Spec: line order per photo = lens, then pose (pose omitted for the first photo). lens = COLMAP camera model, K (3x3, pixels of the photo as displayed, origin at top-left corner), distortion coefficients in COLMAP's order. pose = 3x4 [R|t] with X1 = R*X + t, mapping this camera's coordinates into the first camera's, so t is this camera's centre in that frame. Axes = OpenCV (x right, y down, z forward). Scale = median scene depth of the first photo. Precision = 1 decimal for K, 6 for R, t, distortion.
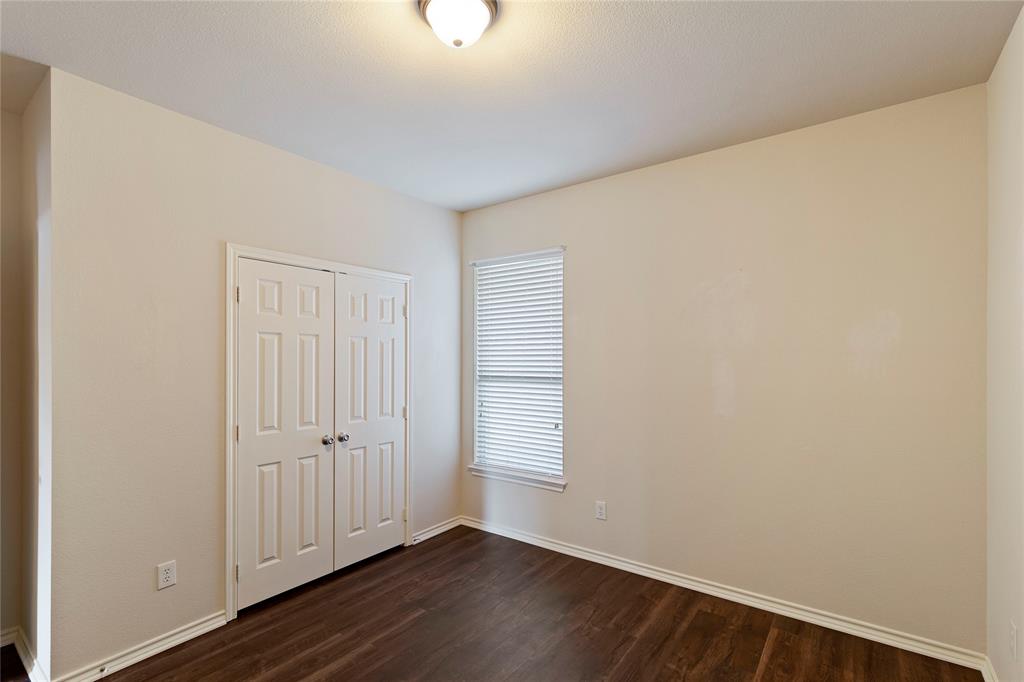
lens RADIAL K [[471.9, 0, 514.5], [0, 471.9, 353.0], [0, 0, 1]] dist [0.000883, 0.000157]
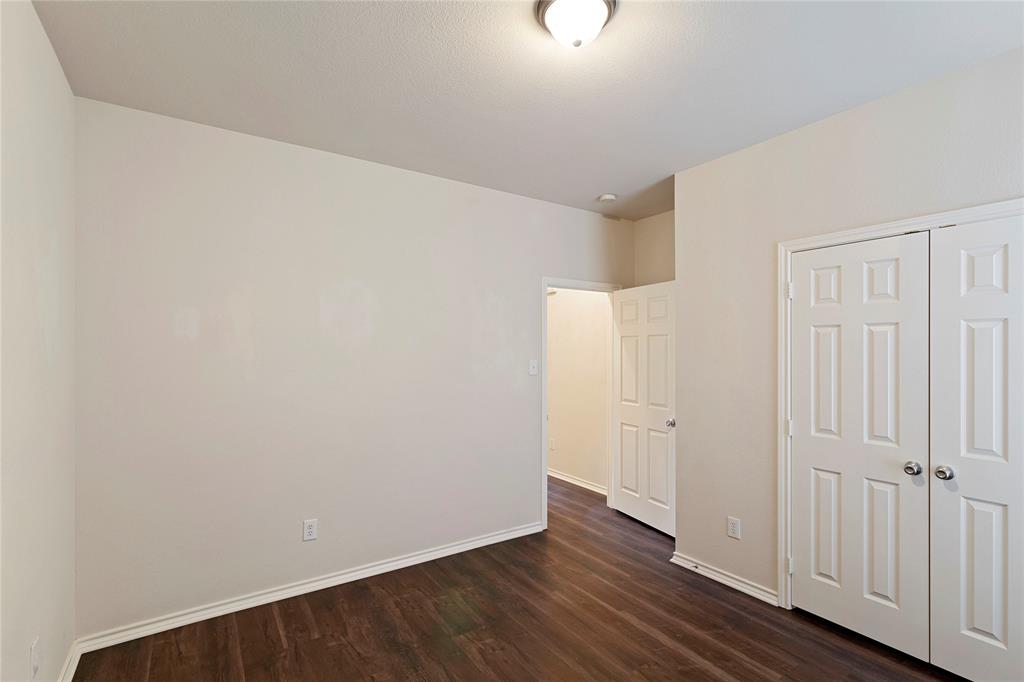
lens RADIAL K [[471.9, 0, 514.5], [0, 471.9, 353.0], [0, 0, 1]] dist [0.000883, 0.000157]
pose [[-0.338766, -0.003827, -0.940863, 0.548408], [0.004328, 0.999975, -0.005626, 0.012190], [0.940861, -0.005978, -0.338741, 0.769122]]
